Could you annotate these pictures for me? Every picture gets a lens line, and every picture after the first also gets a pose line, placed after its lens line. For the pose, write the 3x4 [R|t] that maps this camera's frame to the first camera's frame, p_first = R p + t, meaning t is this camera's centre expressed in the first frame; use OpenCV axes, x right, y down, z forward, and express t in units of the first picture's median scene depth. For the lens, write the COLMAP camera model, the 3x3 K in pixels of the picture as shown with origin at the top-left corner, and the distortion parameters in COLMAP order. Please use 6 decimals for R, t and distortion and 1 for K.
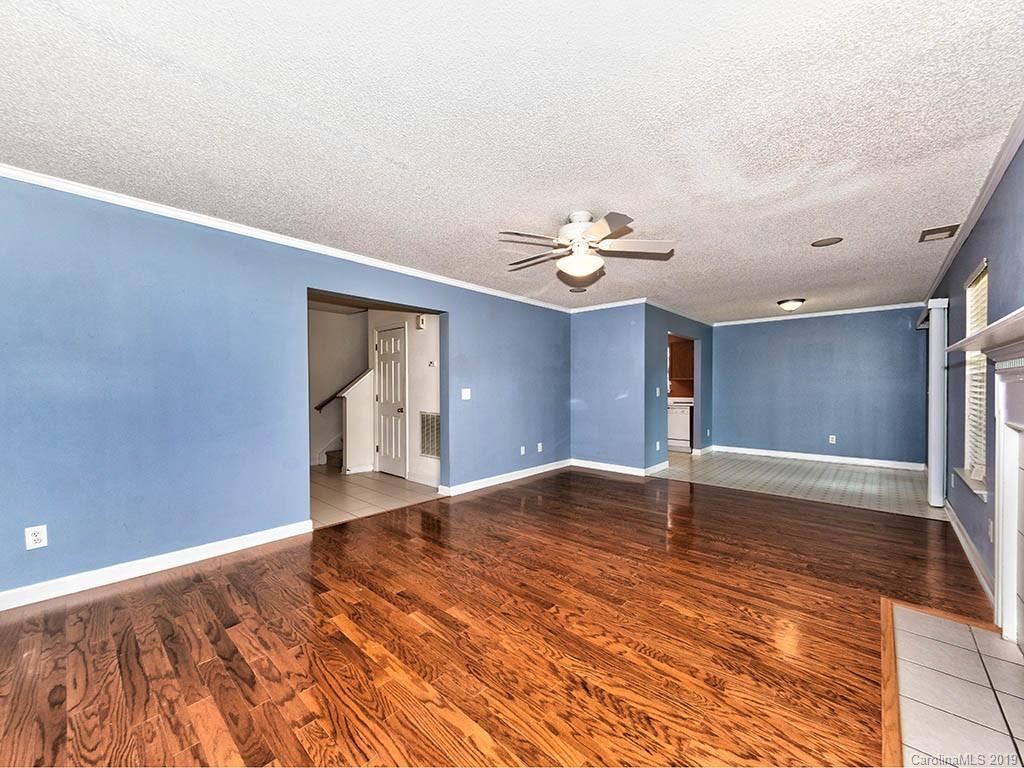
lens RADIAL K [[401.2, 0, 513.1], [0, 401.2, 391.1], [0, 0, 1]] dist [0.002130, -0.000243]
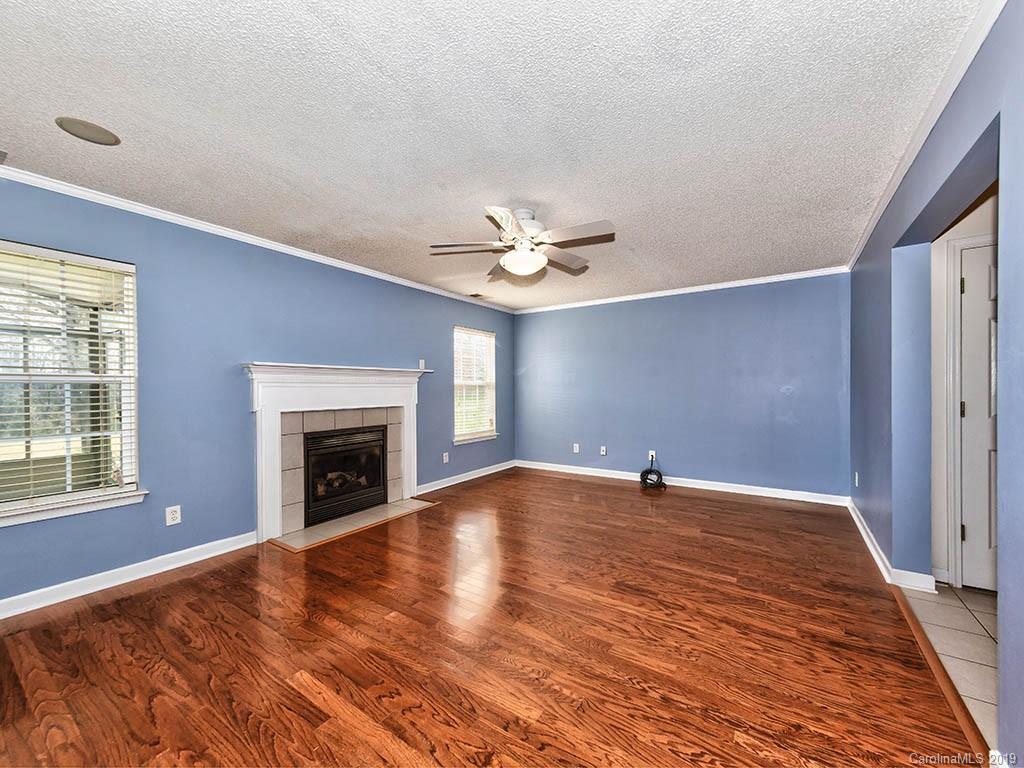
lens RADIAL K [[401.2, 0, 513.1], [0, 401.2, 391.1], [0, 0, 1]] dist [0.002130, -0.000243]
pose [[-0.989896, 0.009541, -0.141473, 0.420631], [0.007552, 0.999865, 0.014591, -0.022987], [0.141593, 0.013375, -0.989835, 2.495379]]
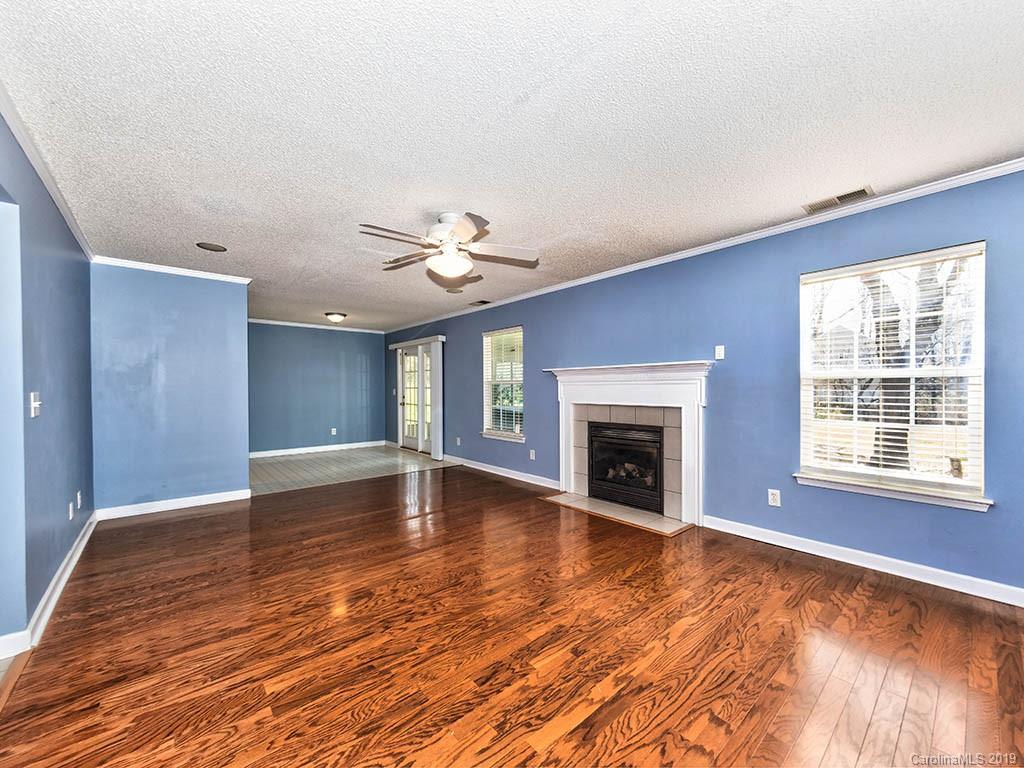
lens RADIAL K [[401.2, 0, 513.1], [0, 401.2, 391.1], [0, 0, 1]] dist [0.002130, -0.000243]
pose [[0.125663, -0.005226, 0.992059, -1.033752], [0.012108, 0.999920, 0.003733, -0.003451], [-0.991999, 0.011543, 0.125716, 0.911768]]
